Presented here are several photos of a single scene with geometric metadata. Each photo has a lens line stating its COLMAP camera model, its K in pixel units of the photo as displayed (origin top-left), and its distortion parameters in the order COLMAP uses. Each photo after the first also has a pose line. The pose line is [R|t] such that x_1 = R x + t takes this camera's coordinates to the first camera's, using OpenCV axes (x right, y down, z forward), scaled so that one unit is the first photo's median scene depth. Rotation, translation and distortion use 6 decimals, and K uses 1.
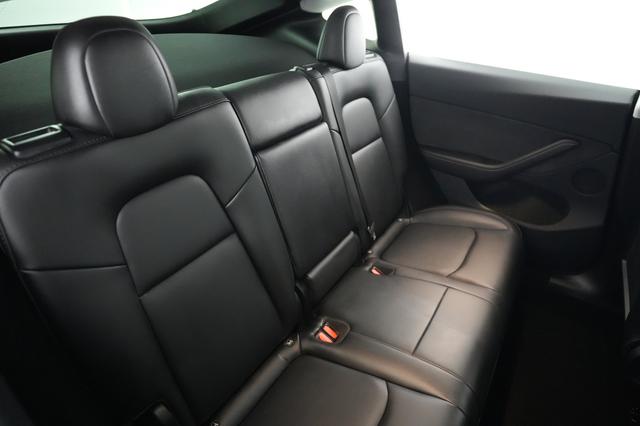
lens RADIAL K [[401.5, 0, 320.0], [0, 401.5, 213.0], [0, 0, 1]] dist [0.002570, 0.000572]
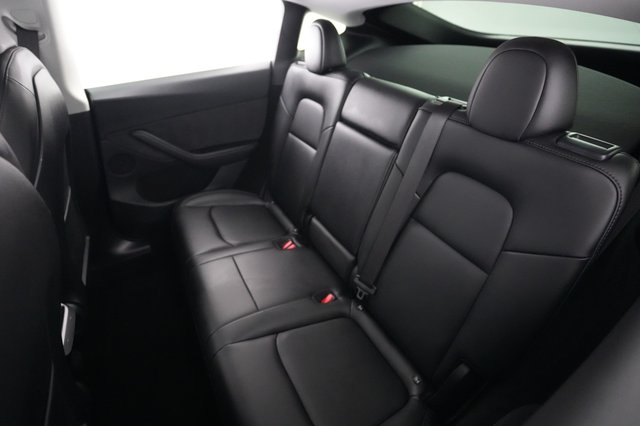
lens RADIAL K [[329.5, 0, 320.0], [0, 329.5, 213.0], [0, 0, 1]] dist [-0.001667, -0.000249]
pose [[-0.493582, 0.456070, -0.740525, 0.720549], [-0.441445, 0.602250, 0.665147, -0.561225], [0.749335, 0.655206, -0.095930, 1.008313]]
